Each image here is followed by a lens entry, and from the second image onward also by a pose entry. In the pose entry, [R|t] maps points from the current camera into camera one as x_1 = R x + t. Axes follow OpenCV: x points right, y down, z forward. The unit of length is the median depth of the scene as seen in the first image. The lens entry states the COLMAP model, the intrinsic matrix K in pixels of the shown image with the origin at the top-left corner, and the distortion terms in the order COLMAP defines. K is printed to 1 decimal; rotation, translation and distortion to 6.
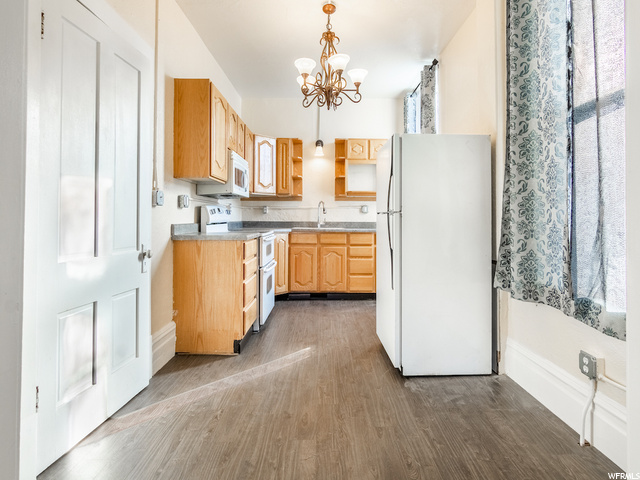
lens RADIAL K [[316.9, 0, 335.8], [0, 316.9, 209.8], [0, 0, 1]] dist [0.026495, 0.000084]
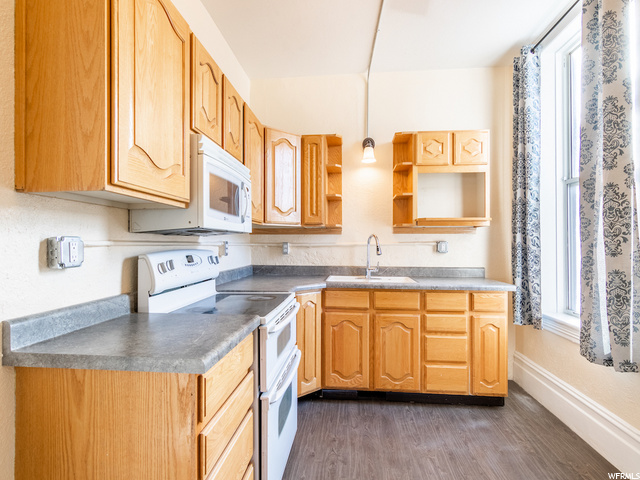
lens RADIAL K [[324.3, 0, 321.3], [0, 324.3, 240.8], [0, 0, 1]] dist [-0.000313, 0.000094]
pose [[0.990083, -0.002353, -0.140467, -0.061553], [0.004391, 0.999890, 0.014202, -0.027267], [0.140418, -0.014678, 0.989984, 0.386867]]
